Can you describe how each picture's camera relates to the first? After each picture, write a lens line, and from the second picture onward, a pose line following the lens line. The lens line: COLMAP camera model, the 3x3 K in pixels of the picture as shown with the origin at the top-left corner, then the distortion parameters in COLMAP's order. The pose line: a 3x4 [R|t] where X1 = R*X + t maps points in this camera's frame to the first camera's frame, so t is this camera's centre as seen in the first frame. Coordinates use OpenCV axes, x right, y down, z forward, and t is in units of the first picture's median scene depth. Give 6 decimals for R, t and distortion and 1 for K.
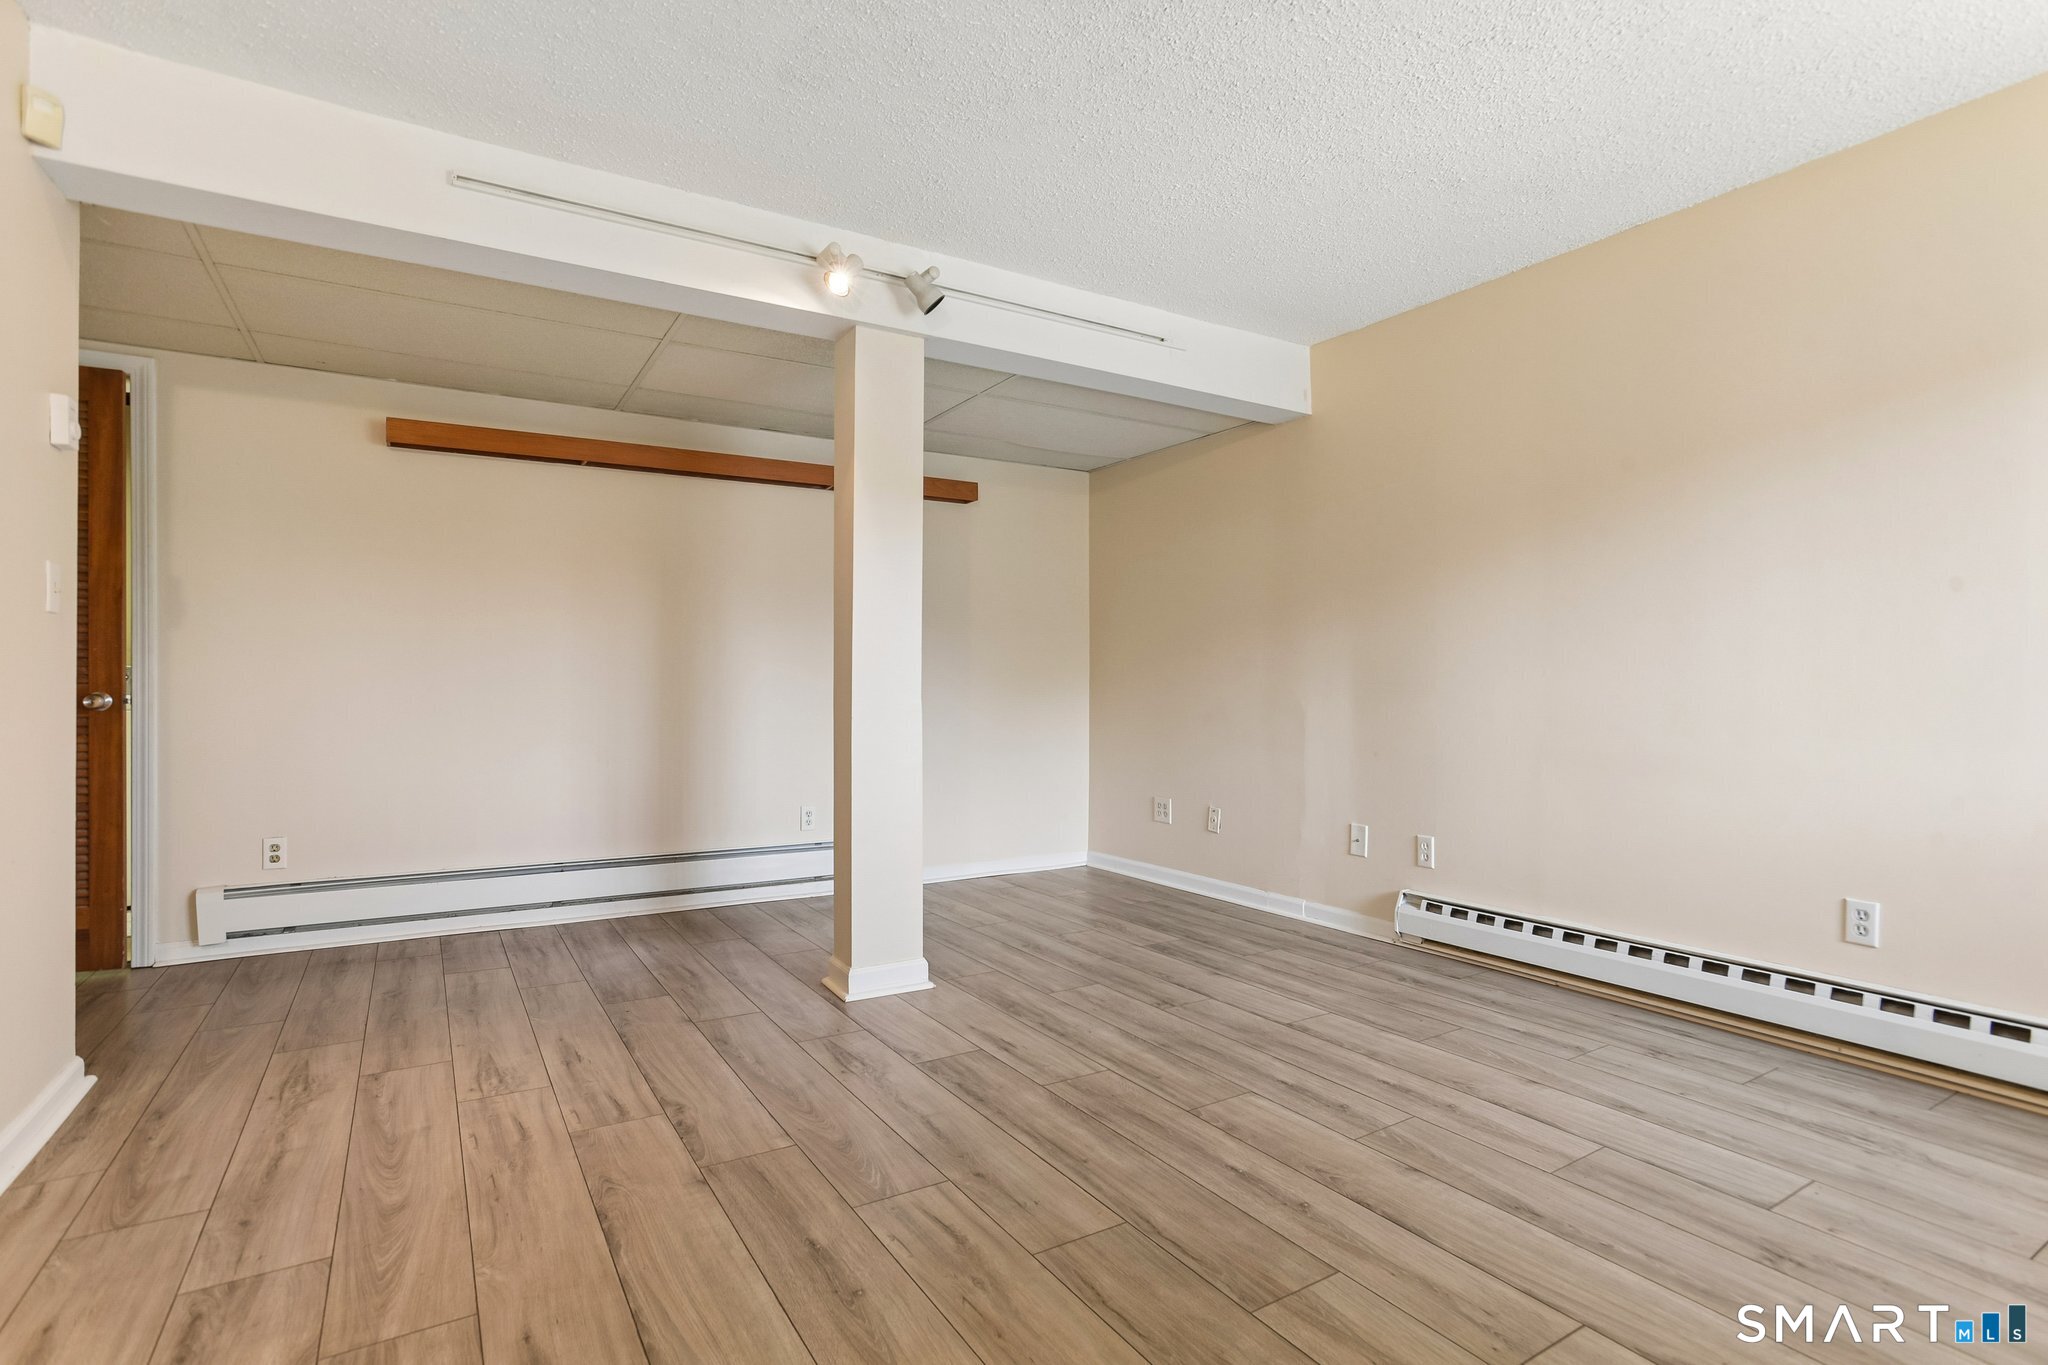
lens RADIAL K [[992.1, 0, 1024.0], [0, 992.1, 682.5], [0, 0, 1]] dist [-0.060769, 0.030374]
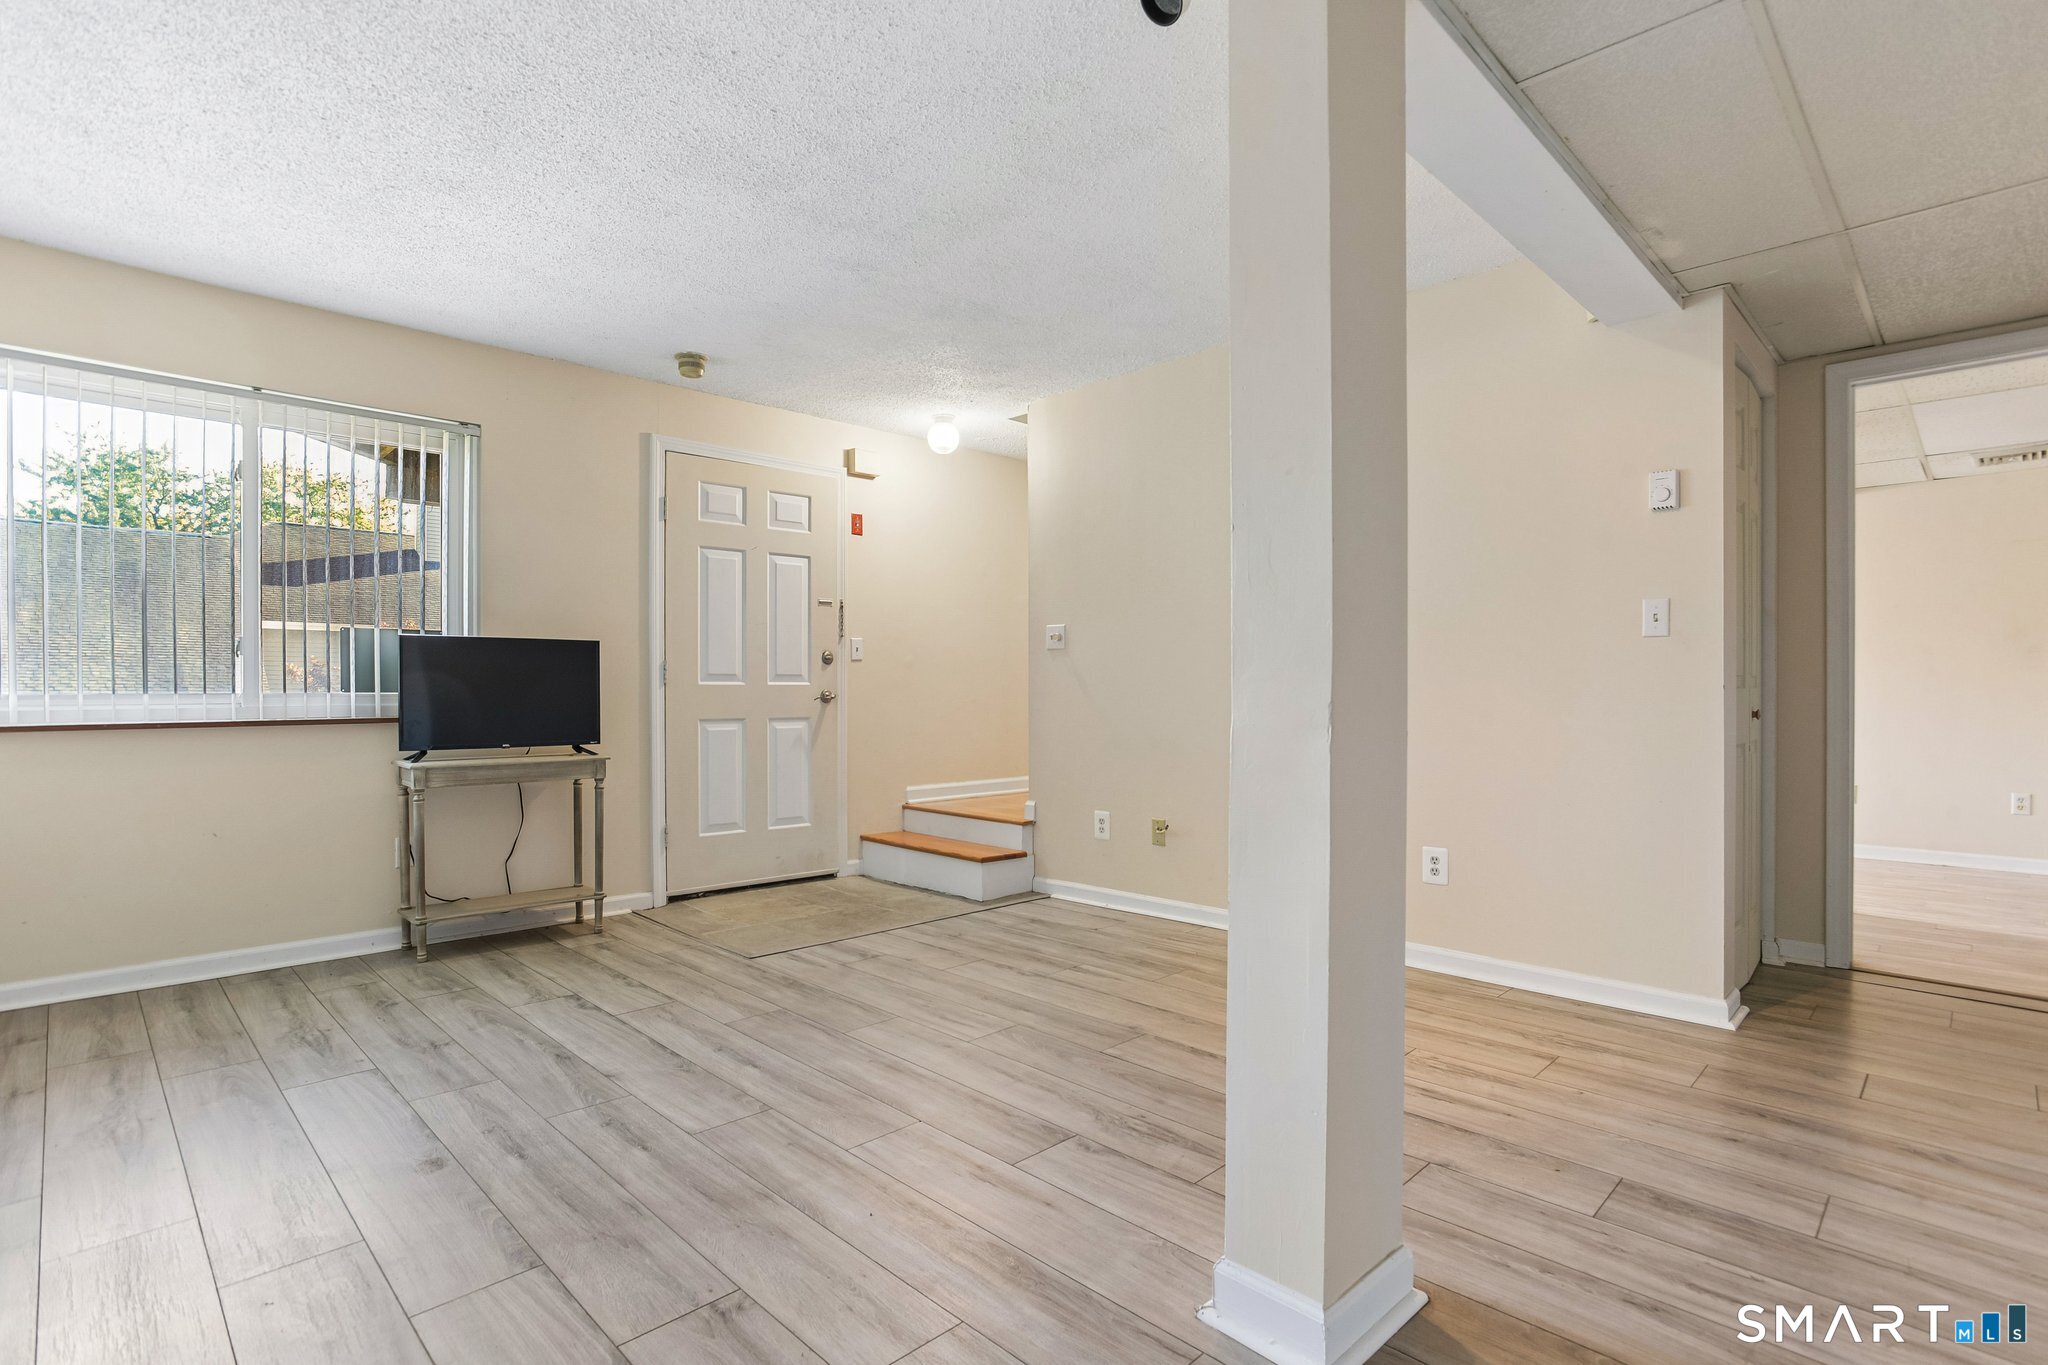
lens RADIAL K [[992.1, 0, 1024.0], [0, 992.1, 682.5], [0, 0, 1]] dist [-0.060769, 0.030374]
pose [[-0.973618, 0.000505, -0.228182, 0.143411], [0.002151, 0.999973, -0.006962, 0.000163], [0.228172, -0.007269, -0.973594, 2.053534]]
